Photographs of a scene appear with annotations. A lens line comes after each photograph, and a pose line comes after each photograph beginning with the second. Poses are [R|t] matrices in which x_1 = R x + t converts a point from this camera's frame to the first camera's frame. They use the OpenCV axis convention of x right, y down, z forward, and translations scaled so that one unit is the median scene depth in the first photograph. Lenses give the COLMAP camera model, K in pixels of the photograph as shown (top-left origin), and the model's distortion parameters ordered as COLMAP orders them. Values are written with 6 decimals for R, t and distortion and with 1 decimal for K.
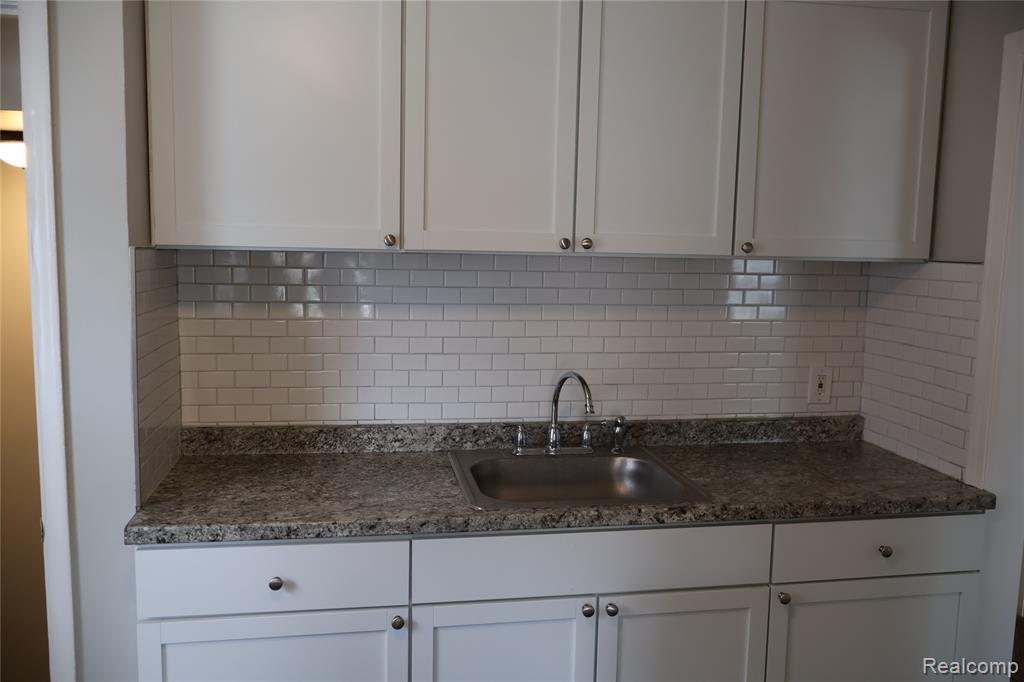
lens RADIAL K [[847.8, 0, 513.0], [0, 847.8, 342.7], [0, 0, 1]] dist [-0.002849, -0.001607]
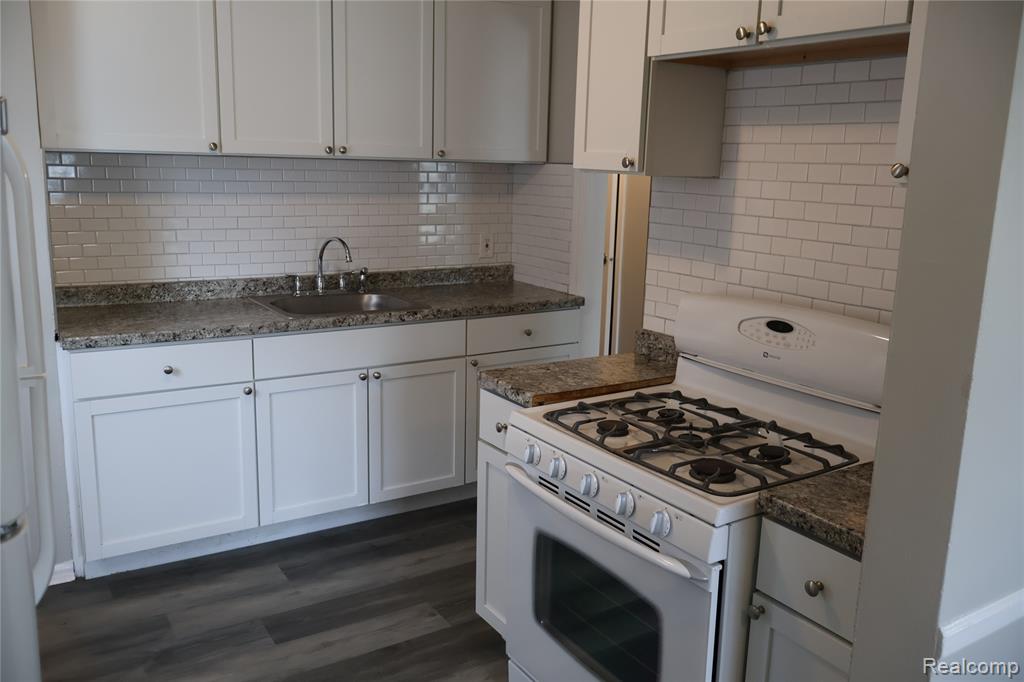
lens RADIAL K [[860.7, 0, 511.0], [0, 860.7, 345.0], [0, 0, 1]] dist [-0.004451, 0.004300]
pose [[0.923872, -0.076190, 0.375041, -0.238716], [0.039744, 0.993784, 0.103985, 0.082696], [-0.380632, -0.081163, 0.921158, -0.572814]]
